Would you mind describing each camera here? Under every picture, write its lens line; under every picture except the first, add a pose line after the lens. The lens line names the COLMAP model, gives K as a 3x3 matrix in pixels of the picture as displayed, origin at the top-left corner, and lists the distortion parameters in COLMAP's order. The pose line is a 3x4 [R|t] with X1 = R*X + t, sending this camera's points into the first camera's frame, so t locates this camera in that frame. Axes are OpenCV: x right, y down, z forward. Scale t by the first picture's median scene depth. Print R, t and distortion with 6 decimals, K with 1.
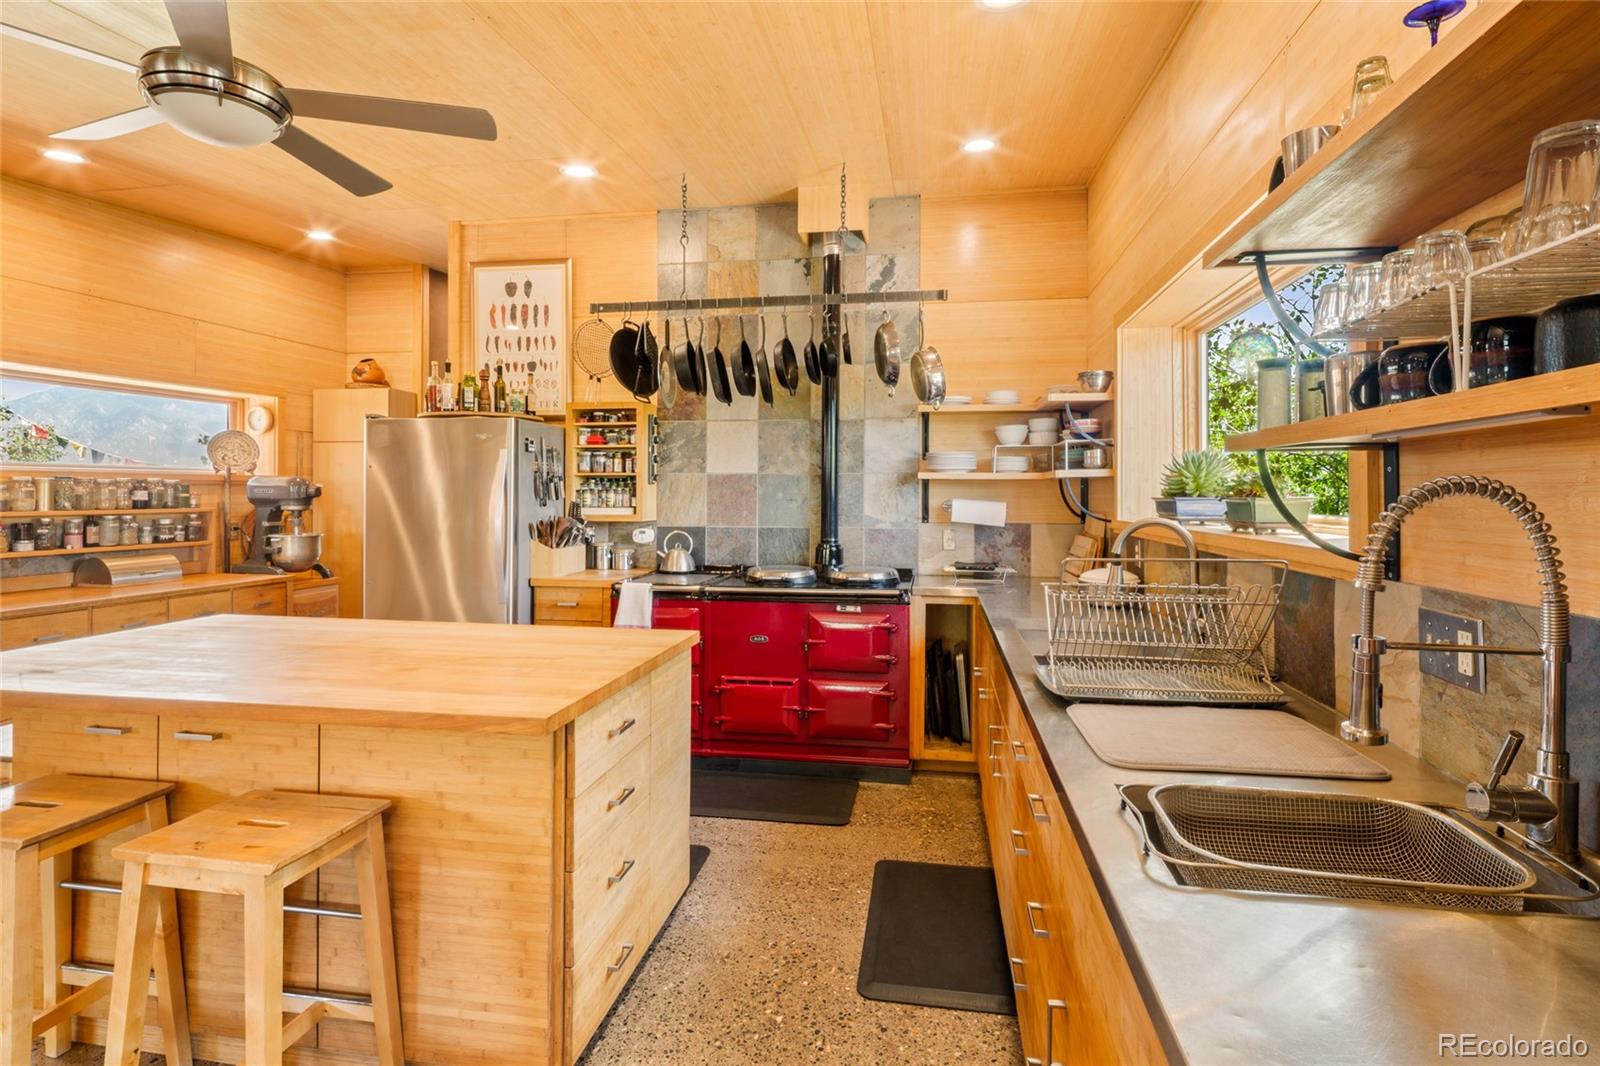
lens RADIAL K [[788.5, 0, 807.0], [0, 788.5, 489.9], [0, 0, 1]] dist [0.003423, -0.003289]
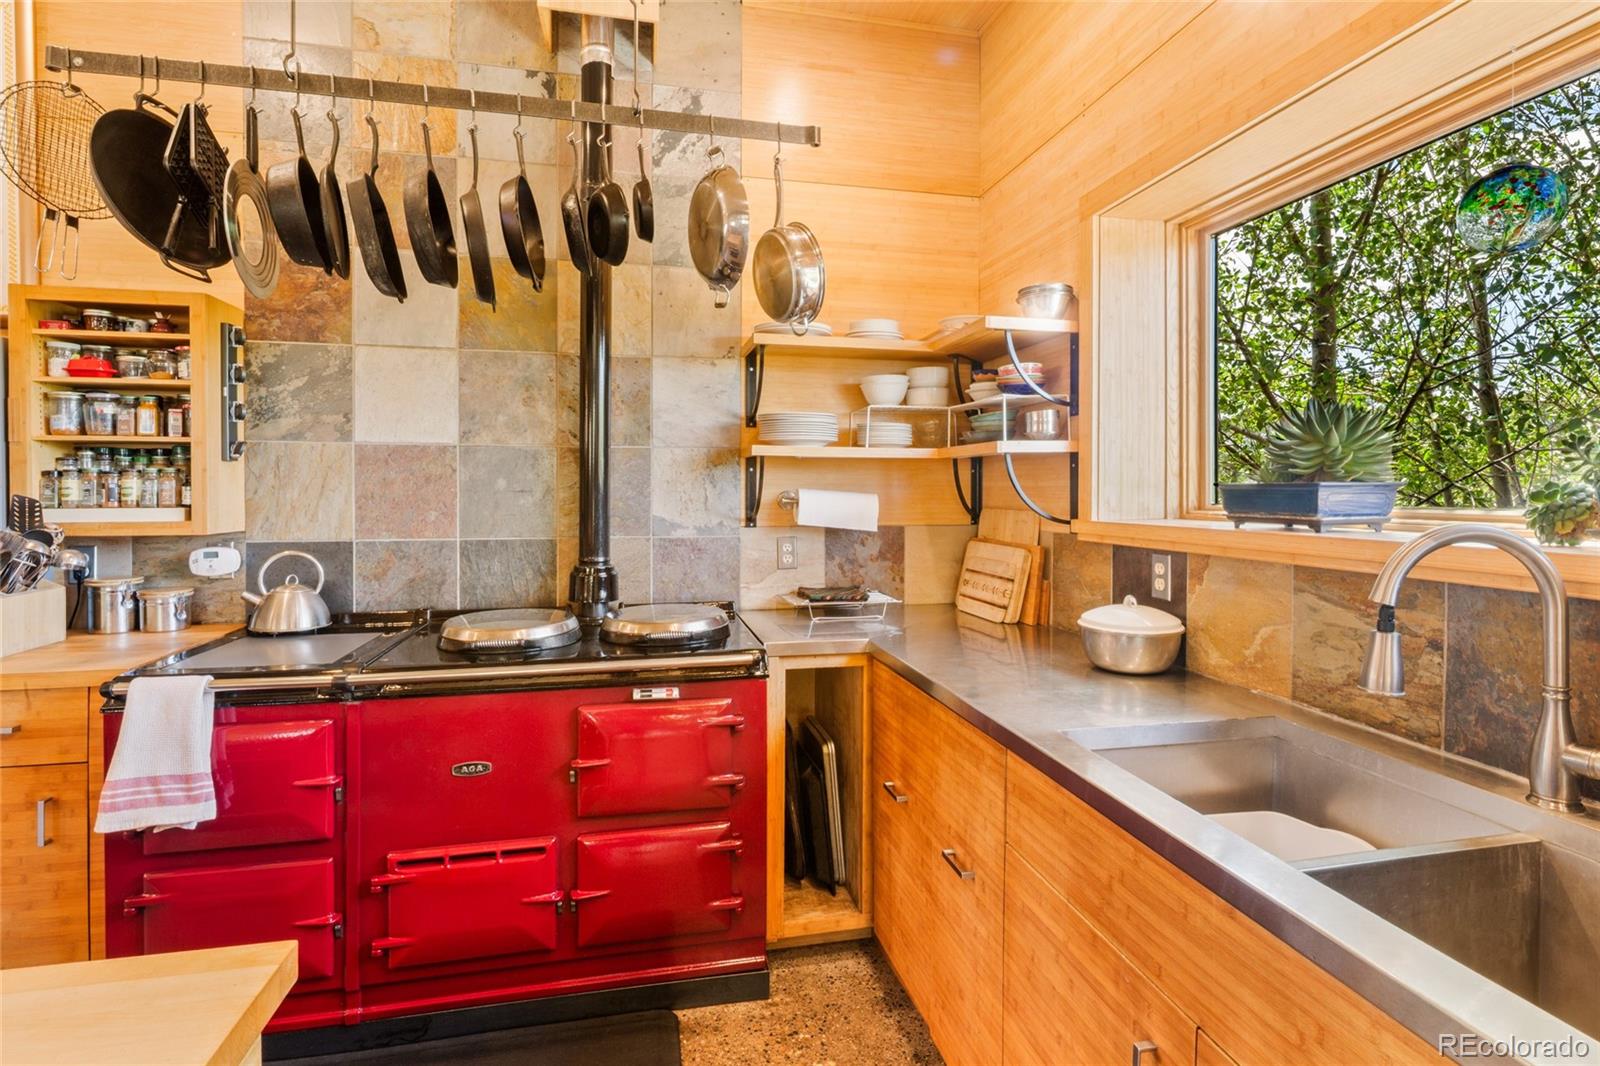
lens RADIAL K [[788.5, 0, 811.9], [0, 788.5, 501.0], [0, 0, 1]] dist [0.003423, -0.003289]
pose [[0.927565, -0.006116, 0.373613, -0.040543], [-0.001822, 0.999780, 0.020890, 0.007774], [-0.373658, -0.020058, 0.927350, 0.400198]]
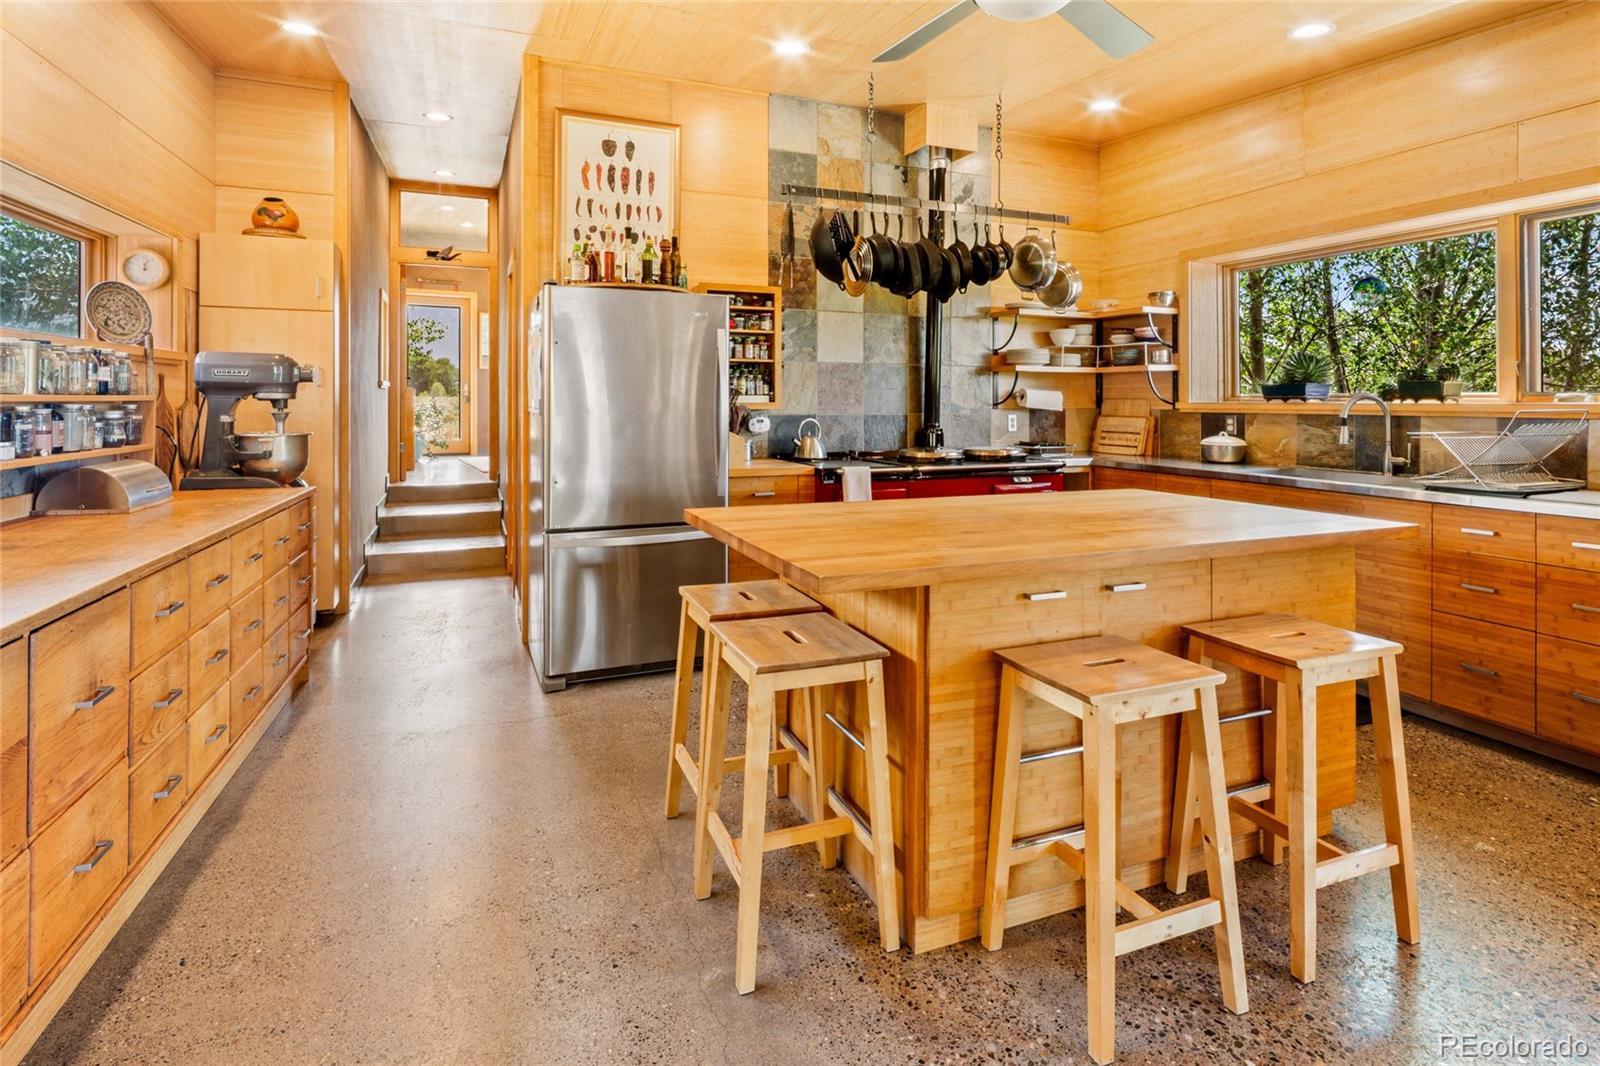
lens RADIAL K [[788.5, 0, 811.5], [0, 788.5, 402.5], [0, 0, 1]] dist [0.003423, -0.003289]
pose [[0.853877, -0.001200, 0.520473, -0.701245], [-0.004045, 0.999952, 0.008942, 0.023097], [-0.520459, -0.009741, 0.853831, 0.140854]]
